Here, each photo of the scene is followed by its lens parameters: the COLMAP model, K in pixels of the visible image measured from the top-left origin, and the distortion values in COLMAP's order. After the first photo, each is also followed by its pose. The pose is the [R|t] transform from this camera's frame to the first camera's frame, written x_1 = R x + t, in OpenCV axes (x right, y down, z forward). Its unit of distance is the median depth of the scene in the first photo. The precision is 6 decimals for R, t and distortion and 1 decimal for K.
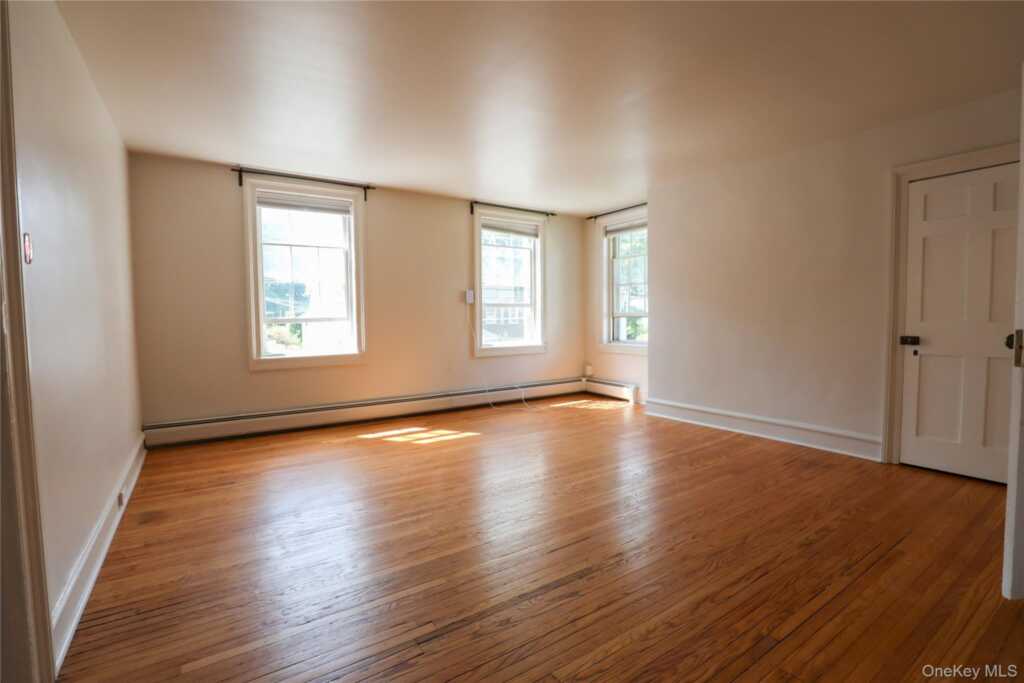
lens RADIAL K [[467.2, 0, 509.7], [0, 467.2, 345.1], [0, 0, 1]] dist [-0.034264, 0.007328]
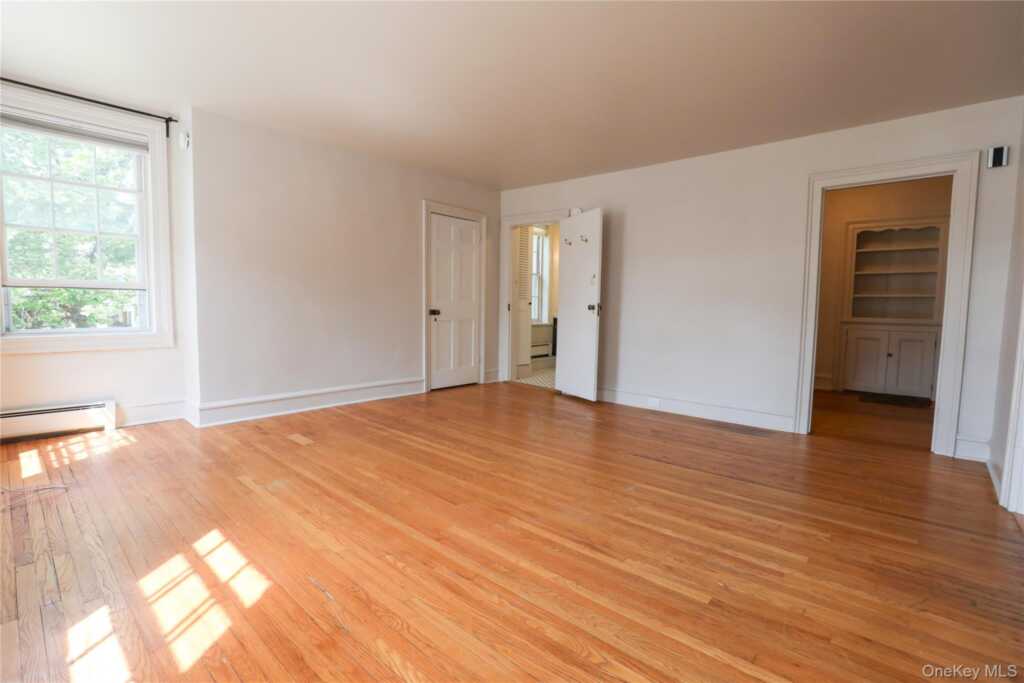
lens RADIAL K [[467.2, 0, 509.7], [0, 467.2, 345.1], [0, 0, 1]] dist [-0.034264, 0.007328]
pose [[-0.250632, -0.070863, 0.965485, -0.763197], [0.045442, 0.995357, 0.084852, -0.021619], [-0.967015, 0.065140, -0.246248, 1.118363]]
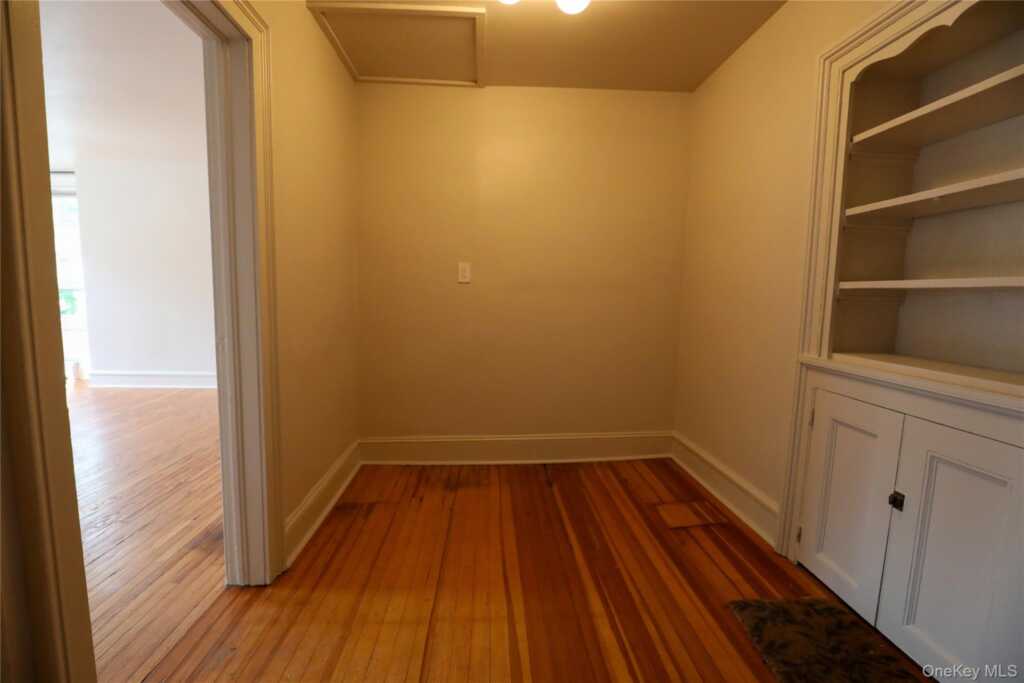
lens RADIAL K [[467.2, 0, 509.7], [0, 467.2, 345.1], [0, 0, 1]] dist [-0.034264, 0.007328]
pose [[0.517915, -0.075897, 0.852059, -0.113430], [0.029415, 0.997047, 0.070932, 0.017614], [-0.854926, -0.011673, 0.518618, -0.455037]]
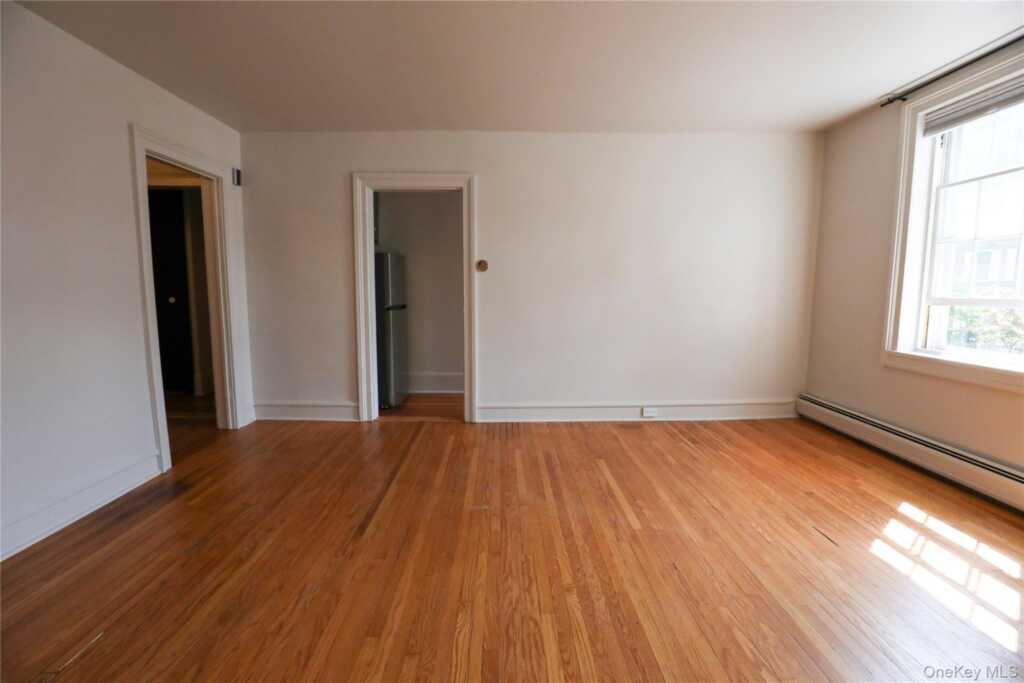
lens RADIAL K [[467.2, 0, 509.7], [0, 467.2, 345.1], [0, 0, 1]] dist [-0.034264, 0.007328]
pose [[-0.537200, 0.108353, -0.836466, 0.529837], [-0.051857, 0.985595, 0.160975, -0.086666], [0.841859, 0.129853, -0.523843, 1.136860]]
